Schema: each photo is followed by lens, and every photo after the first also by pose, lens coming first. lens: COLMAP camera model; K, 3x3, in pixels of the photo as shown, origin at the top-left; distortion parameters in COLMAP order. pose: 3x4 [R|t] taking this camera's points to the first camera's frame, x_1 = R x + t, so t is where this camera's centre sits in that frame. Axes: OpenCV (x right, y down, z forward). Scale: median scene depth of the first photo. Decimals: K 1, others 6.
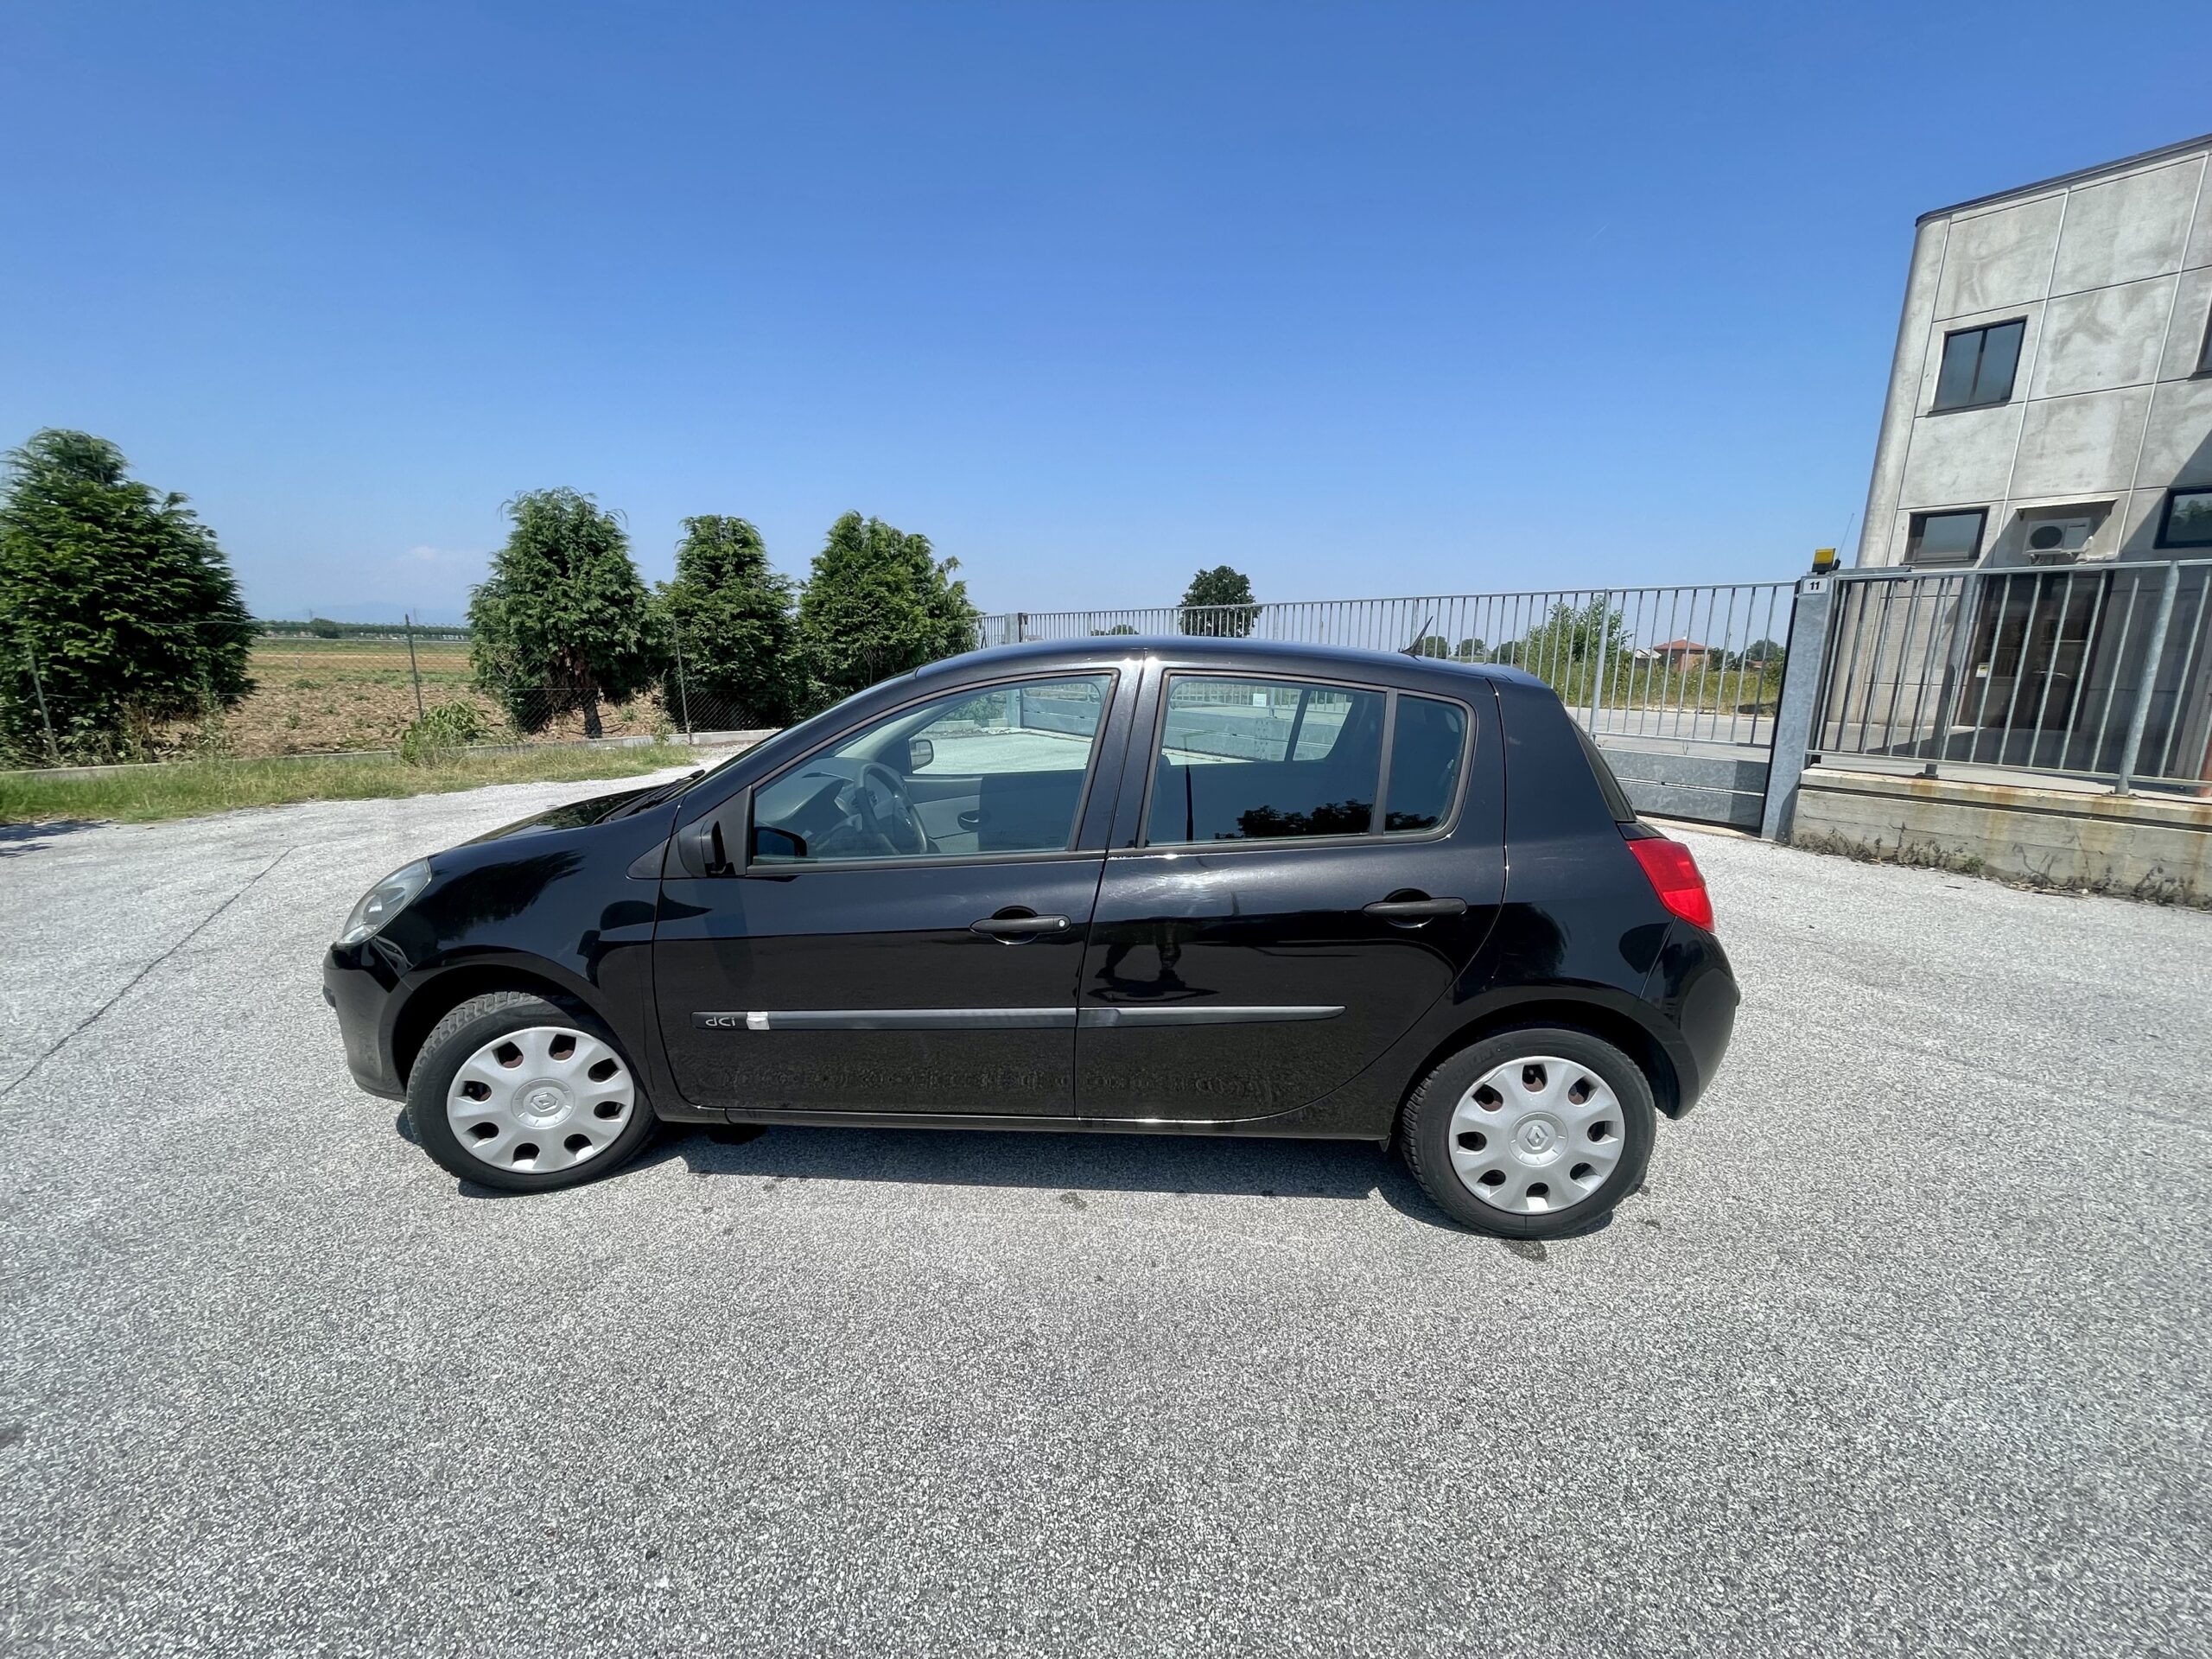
lens RADIAL K [[892.5, 0, 1107.6], [0, 892.5, 830.7], [0, 0, 1]] dist [0.001037, -0.001242]
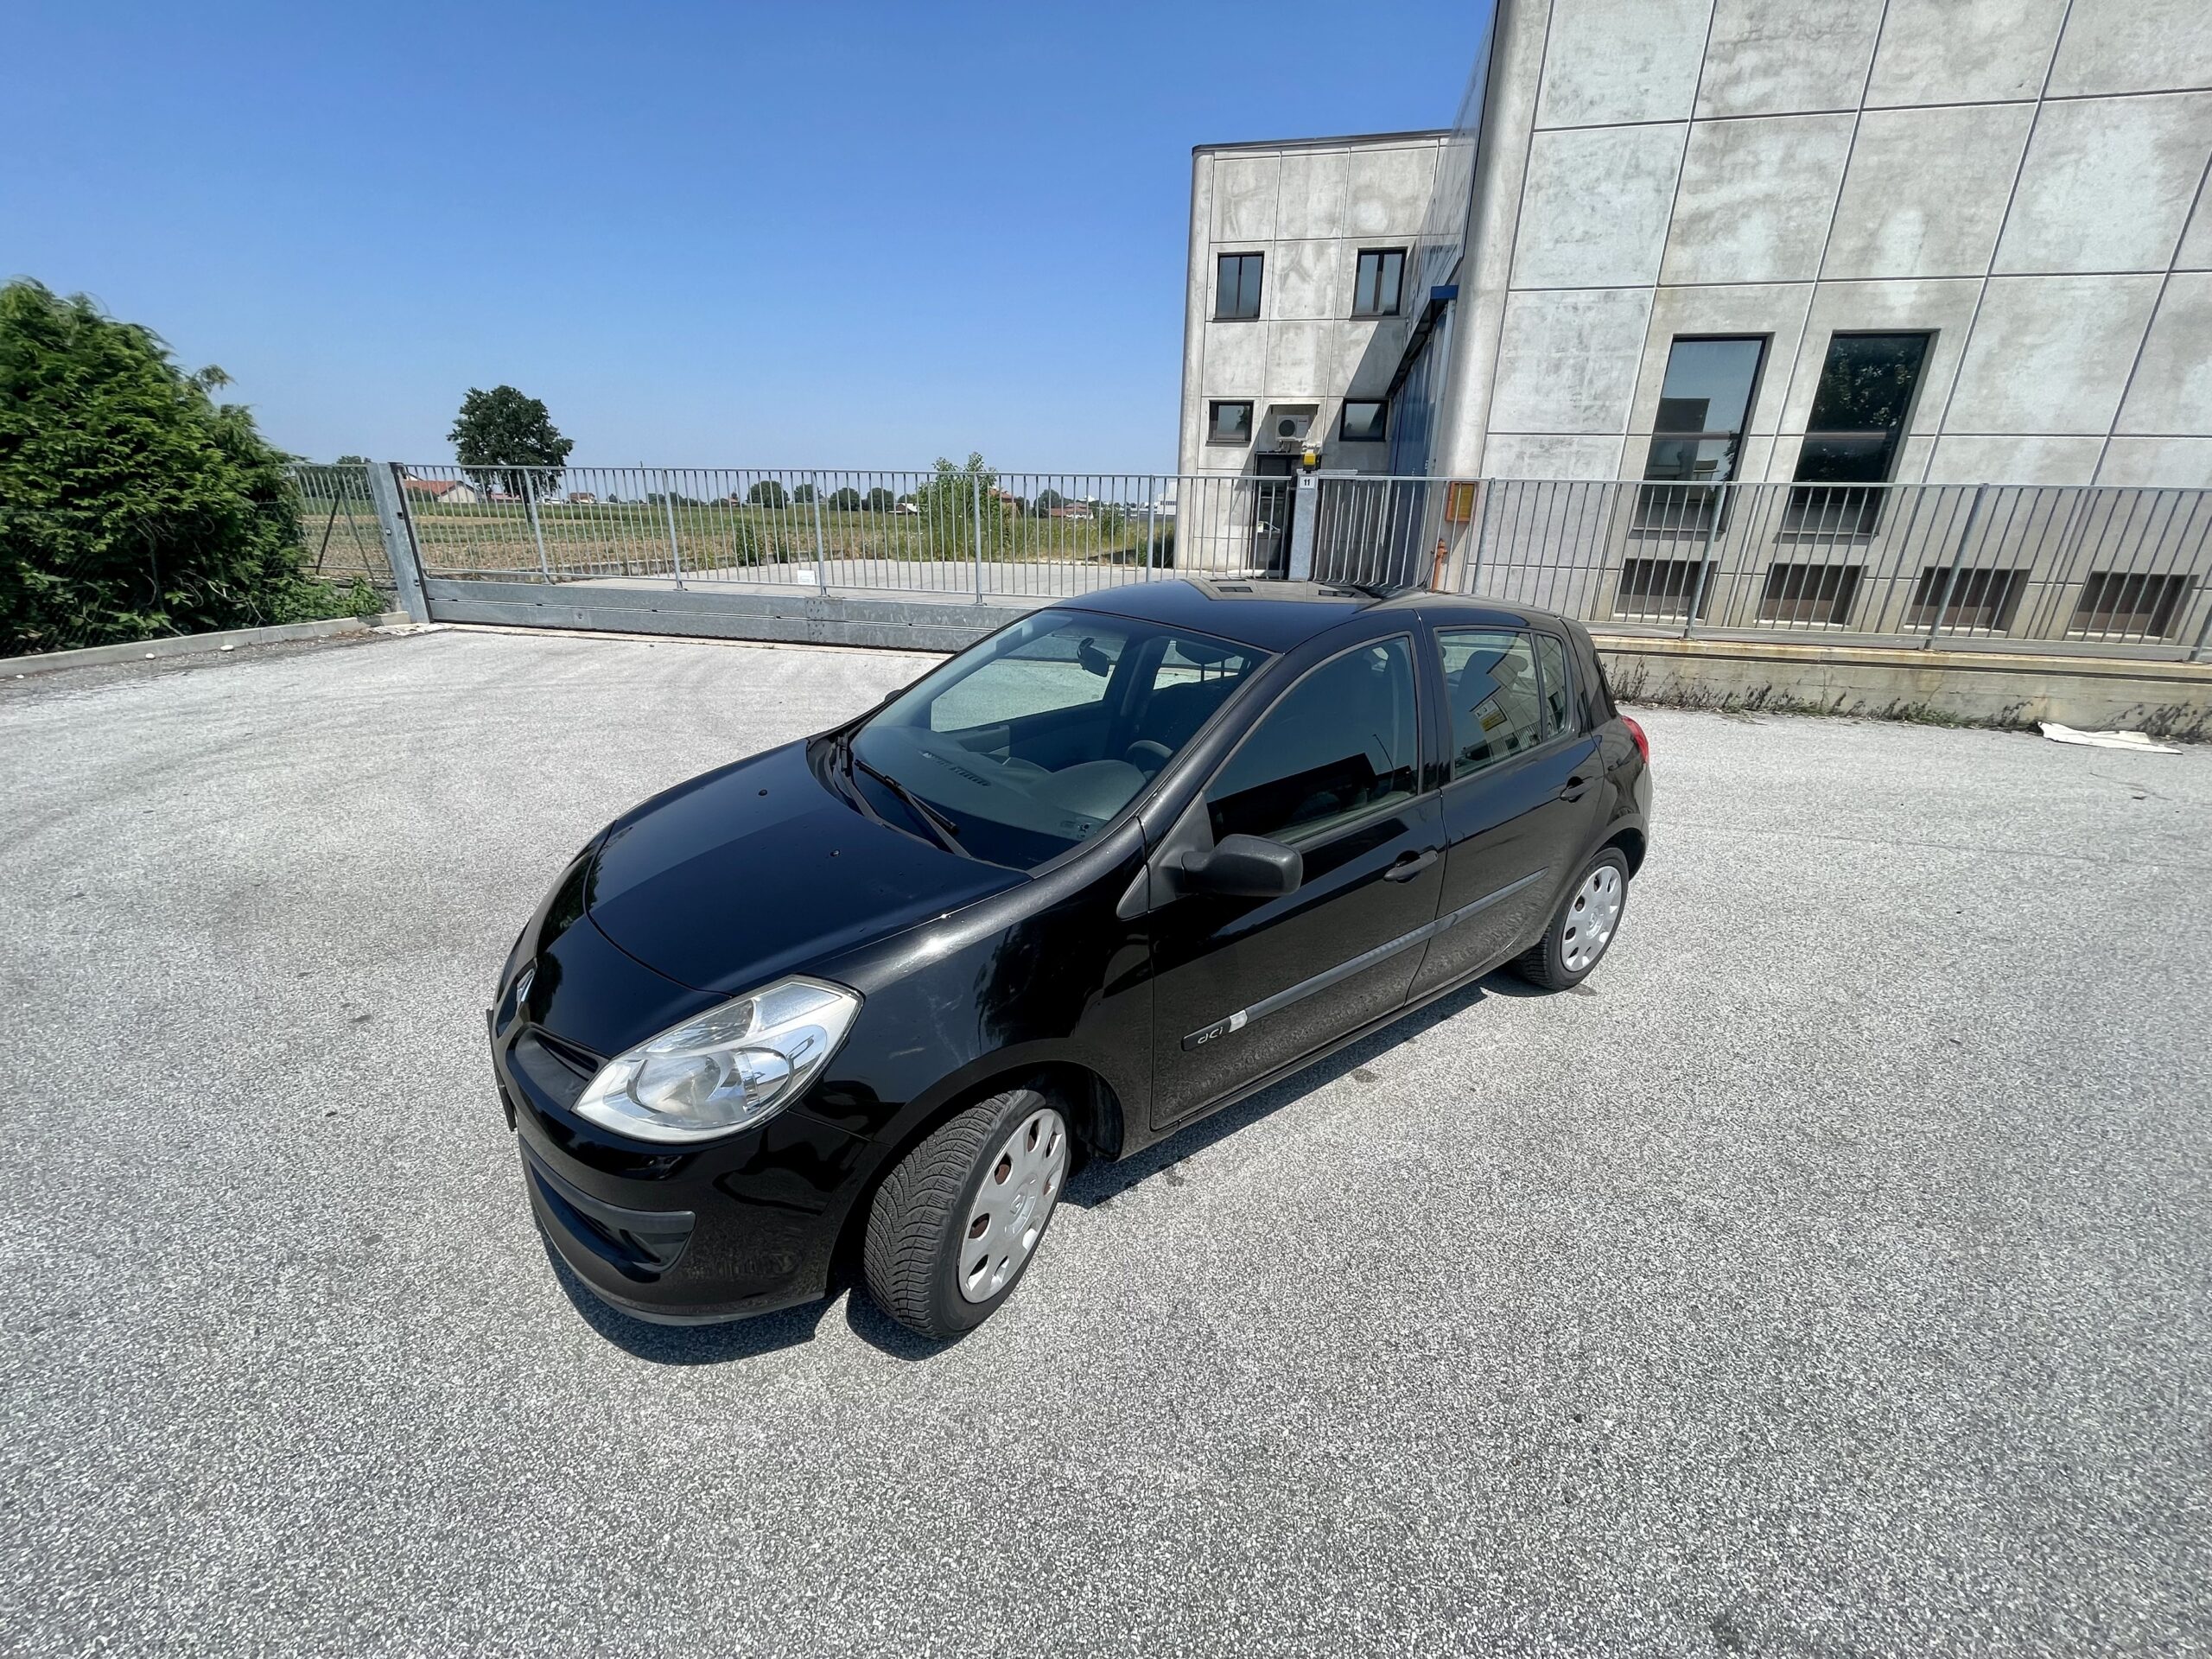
lens RADIAL K [[902.6, 0, 1102.8], [0, 902.6, 820.1], [0, 0, 1]] dist [-0.000588, -0.000082]
pose [[0.771024, -0.205957, 0.602581, -0.144213], [0.115590, 0.975800, 0.185618, -0.027940], [-0.626228, -0.073463, 0.776171, 0.044962]]
